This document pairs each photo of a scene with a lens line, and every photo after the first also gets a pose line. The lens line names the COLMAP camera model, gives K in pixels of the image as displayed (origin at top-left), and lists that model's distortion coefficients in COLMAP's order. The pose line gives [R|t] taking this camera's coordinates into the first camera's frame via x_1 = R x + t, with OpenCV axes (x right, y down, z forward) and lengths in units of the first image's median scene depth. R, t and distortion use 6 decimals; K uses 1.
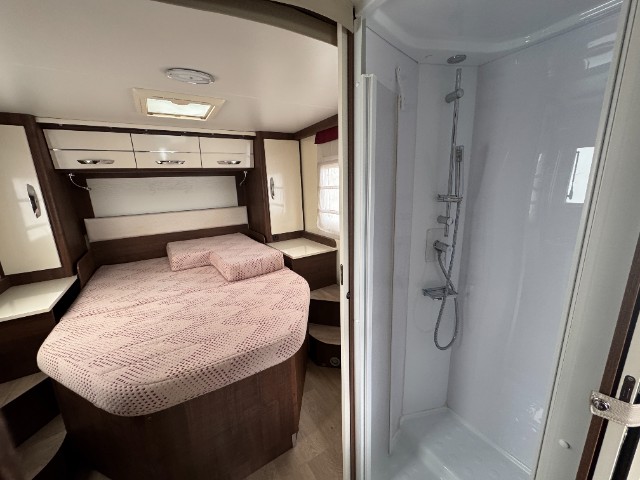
lens RADIAL K [[255.7, 0, 318.8], [0, 255.7, 239.7], [0, 0, 1]] dist [-0.003341, 0.001139]
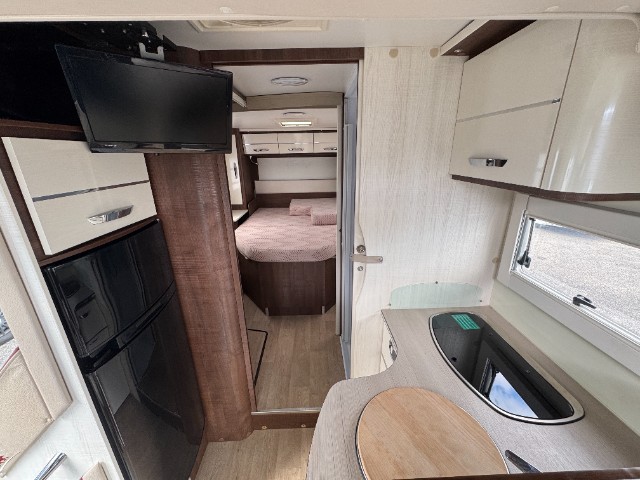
lens RADIAL K [[255.7, 0, 321.2], [0, 255.7, 239.6], [0, 0, 1]] dist [-0.003341, 0.001139]
pose [[0.858997, 0.179362, -0.479534, 0.495967], [-0.125836, 0.981859, 0.141835, 0.013578], [0.496275, -0.061494, 0.865985, -0.418334]]
